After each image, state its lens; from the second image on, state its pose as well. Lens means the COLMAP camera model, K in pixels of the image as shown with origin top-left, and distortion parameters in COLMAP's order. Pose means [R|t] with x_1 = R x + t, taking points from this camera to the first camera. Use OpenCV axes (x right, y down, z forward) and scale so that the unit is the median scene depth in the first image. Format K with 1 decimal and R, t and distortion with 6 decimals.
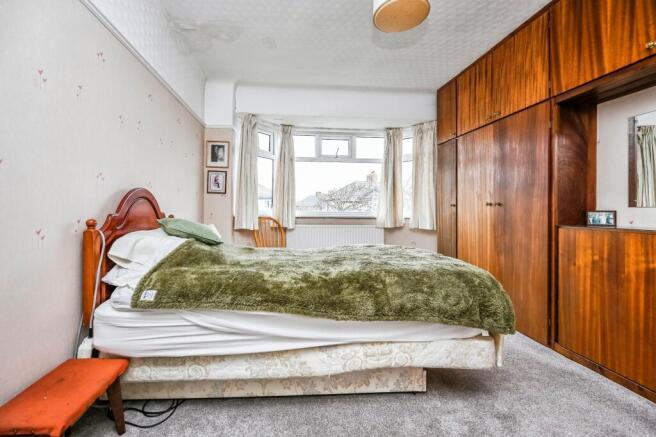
lens RADIAL K [[263.5, 0, 327.2], [0, 263.5, 204.5], [0, 0, 1]] dist [-0.002204, -0.000129]
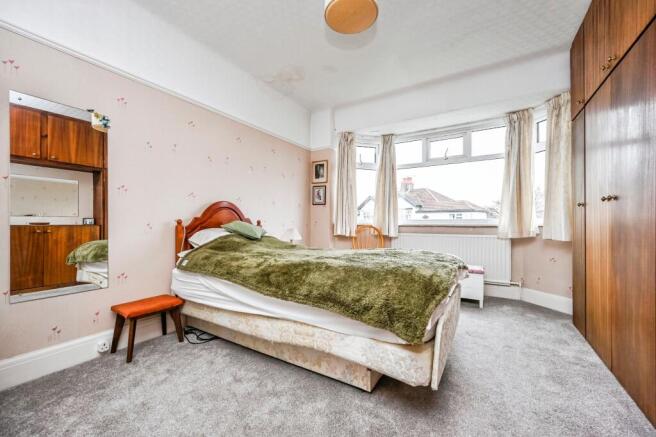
lens RADIAL K [[264.4, 0, 328.0], [0, 264.4, 218.5], [0, 0, 1]] dist [0.000571, 0.000020]
pose [[0.815956, -0.018725, -0.577811, 0.302839], [0.020730, 0.999780, -0.003127, 0.024049], [0.577743, -0.009427, 0.816165, 0.041954]]
